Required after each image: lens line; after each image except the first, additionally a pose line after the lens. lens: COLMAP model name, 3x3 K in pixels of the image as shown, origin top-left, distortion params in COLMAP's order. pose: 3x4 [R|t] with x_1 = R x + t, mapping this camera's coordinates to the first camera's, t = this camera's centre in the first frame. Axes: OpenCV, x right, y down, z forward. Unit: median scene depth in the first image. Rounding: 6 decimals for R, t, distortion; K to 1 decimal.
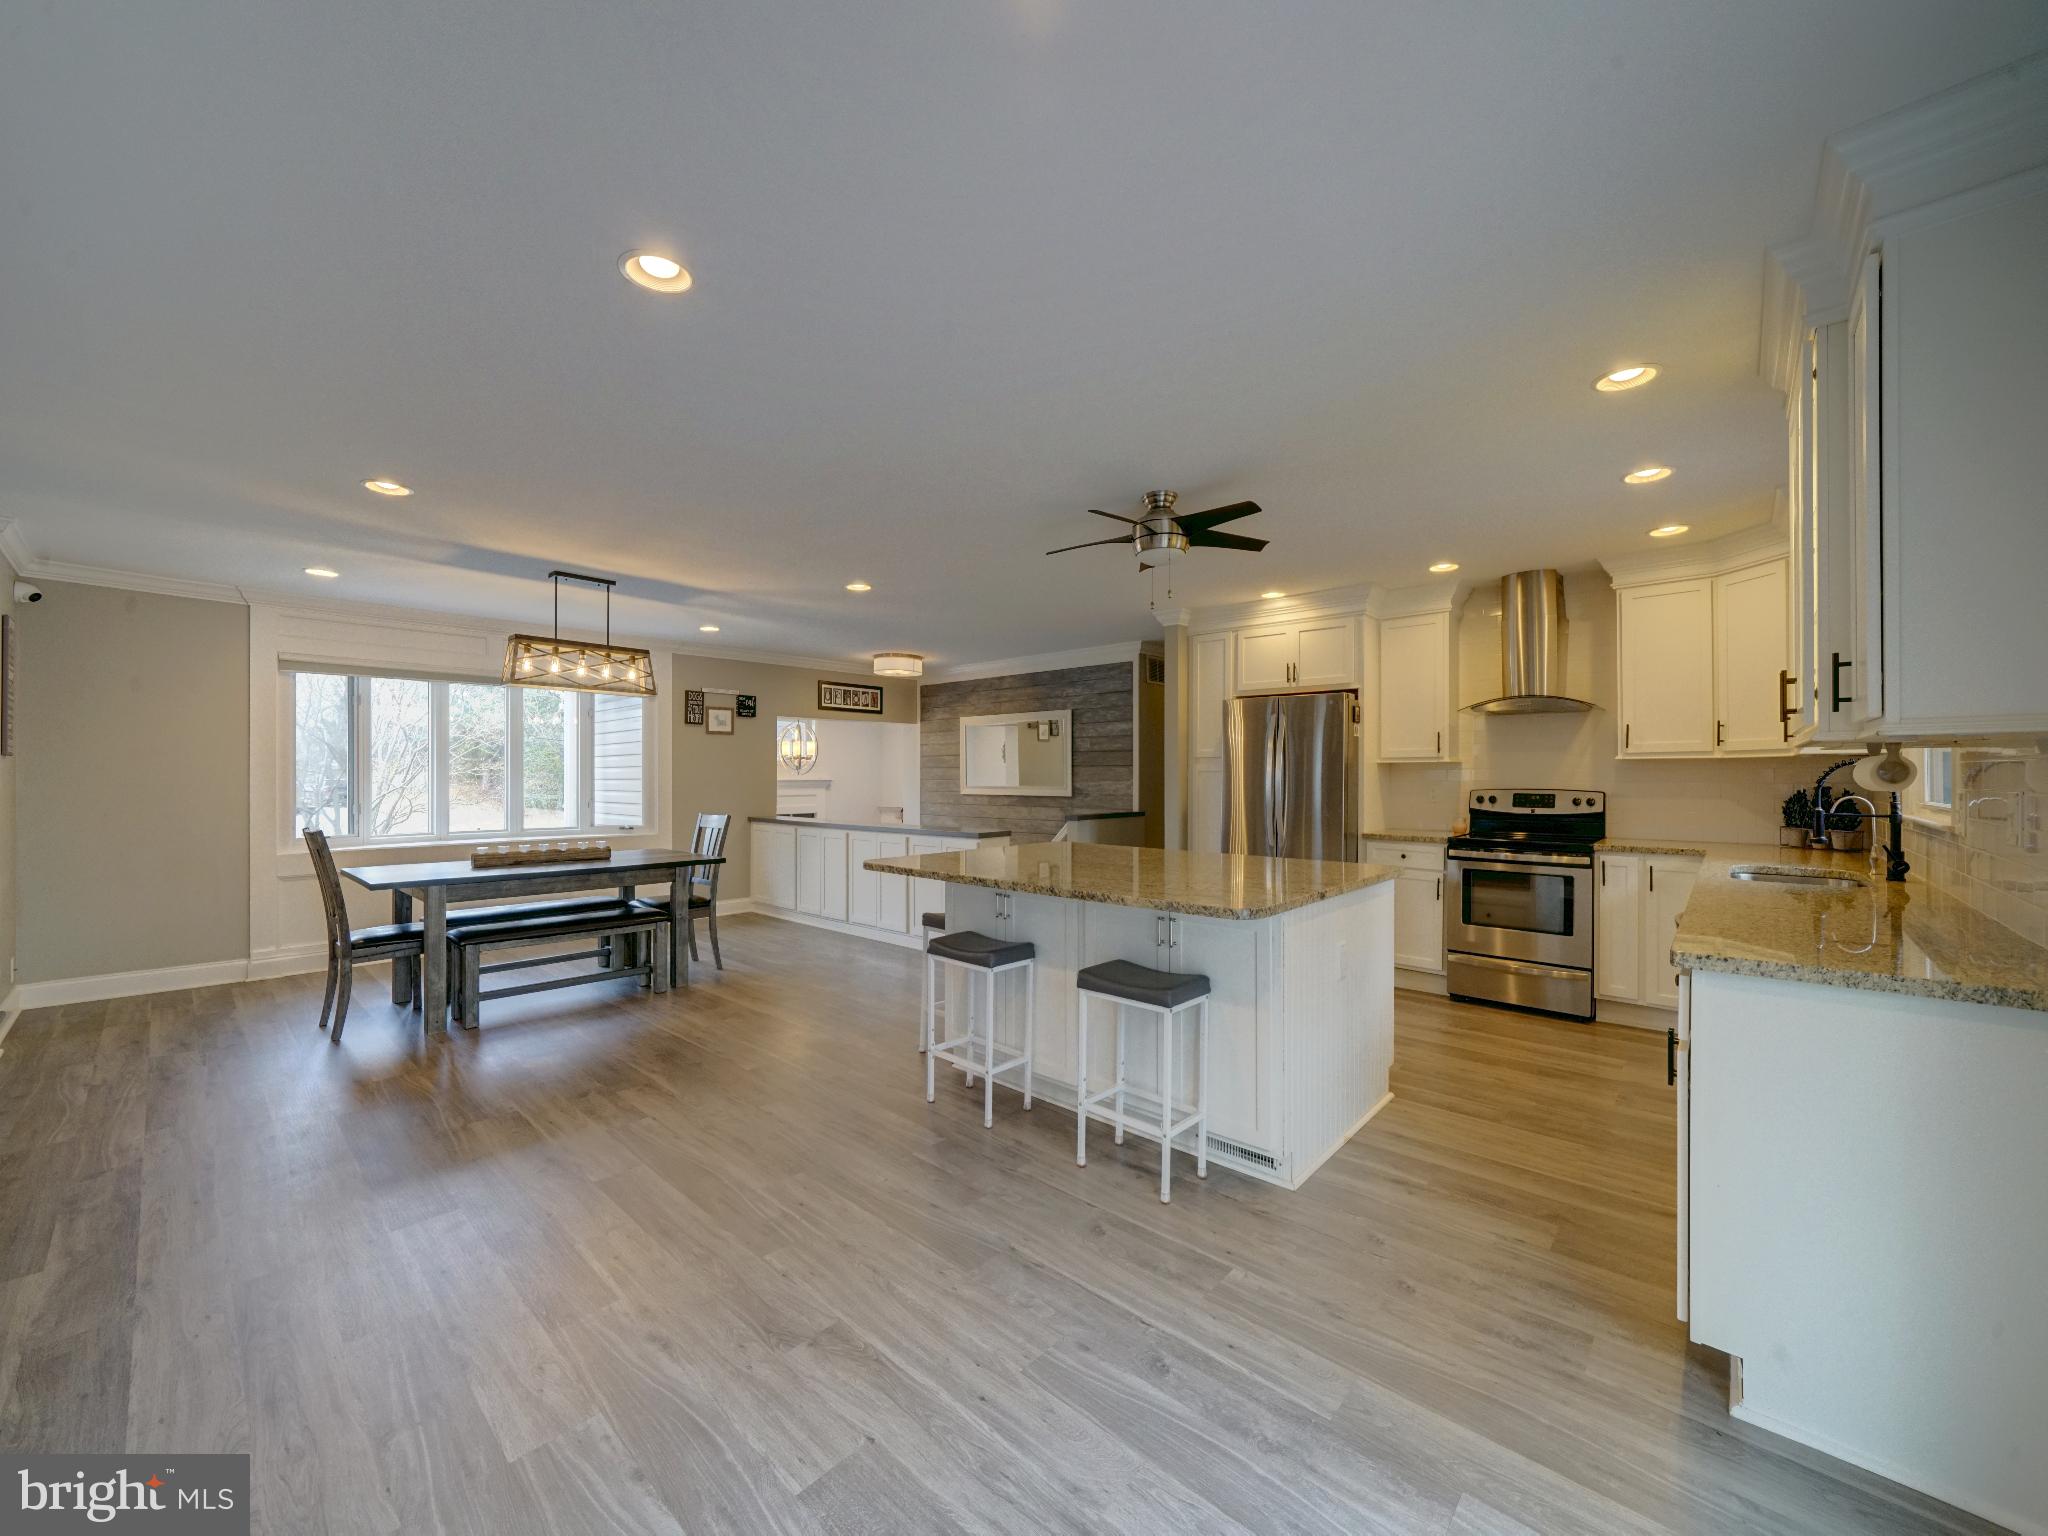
lens RADIAL K [[770.4, 0, 1009.5], [0, 770.4, 783.1], [0, 0, 1]] dist [-0.012515, 0.001050]
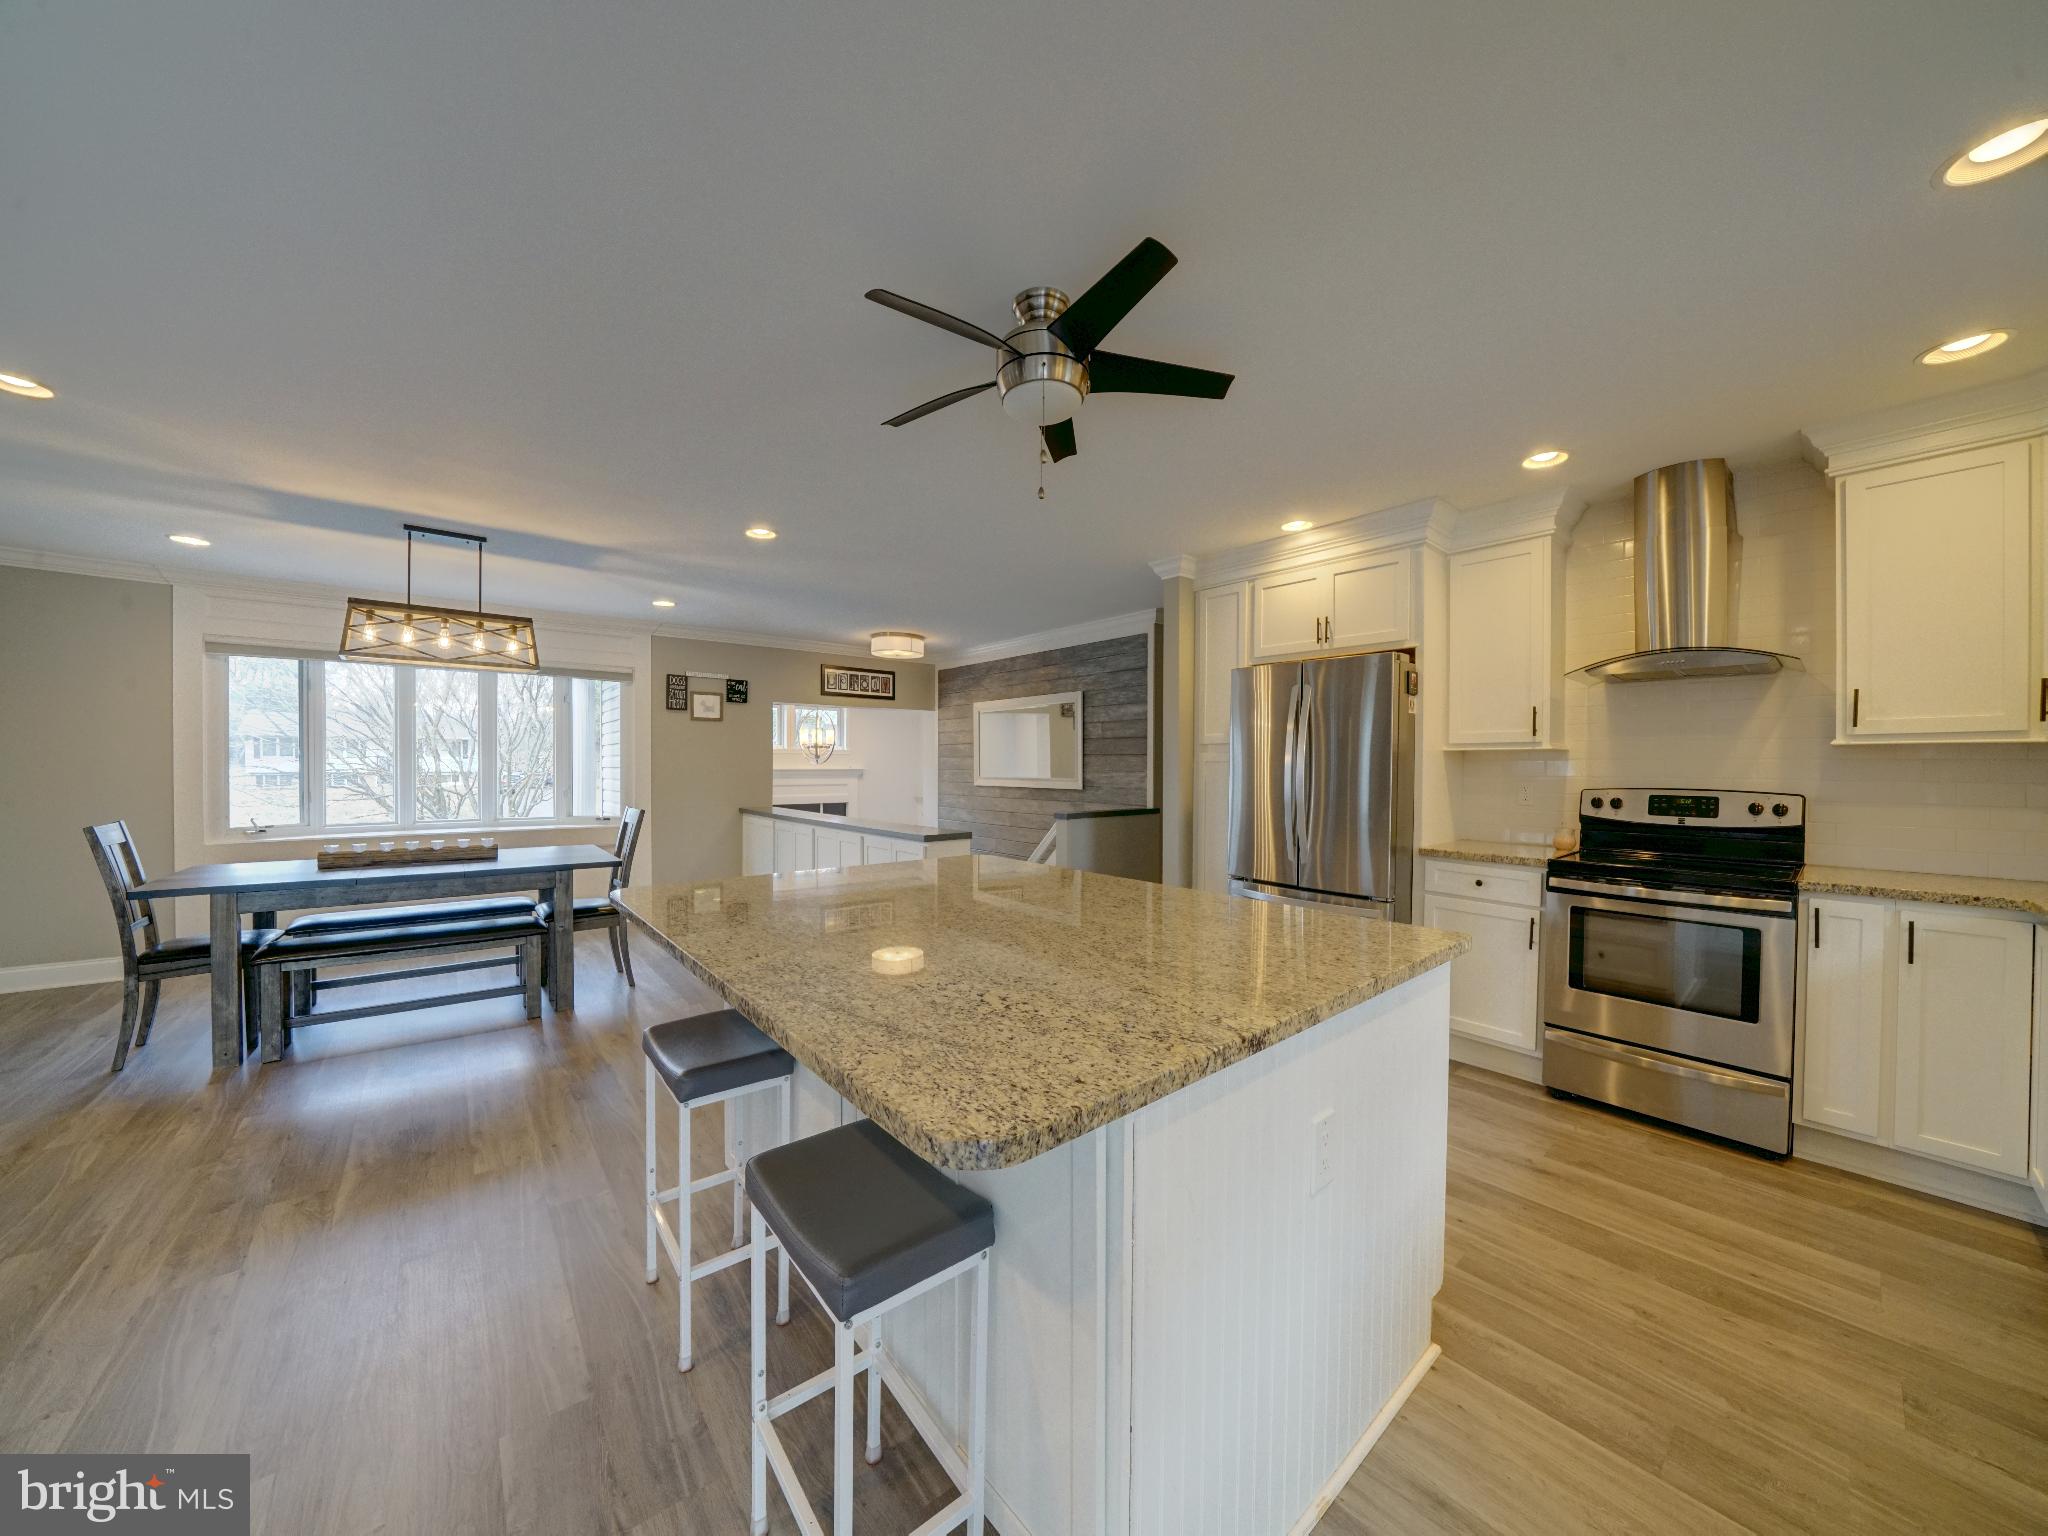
lens RADIAL K [[714.3, 0, 1010.7], [0, 714.3, 769.2], [0, 0, 1]] dist [-0.025235, 0.002059]
pose [[0.989713, 0.005101, -0.142979, 0.176970], [-0.005901, 0.999969, -0.005170, -0.002897], [0.142948, 0.005960, 0.989712, 0.292528]]
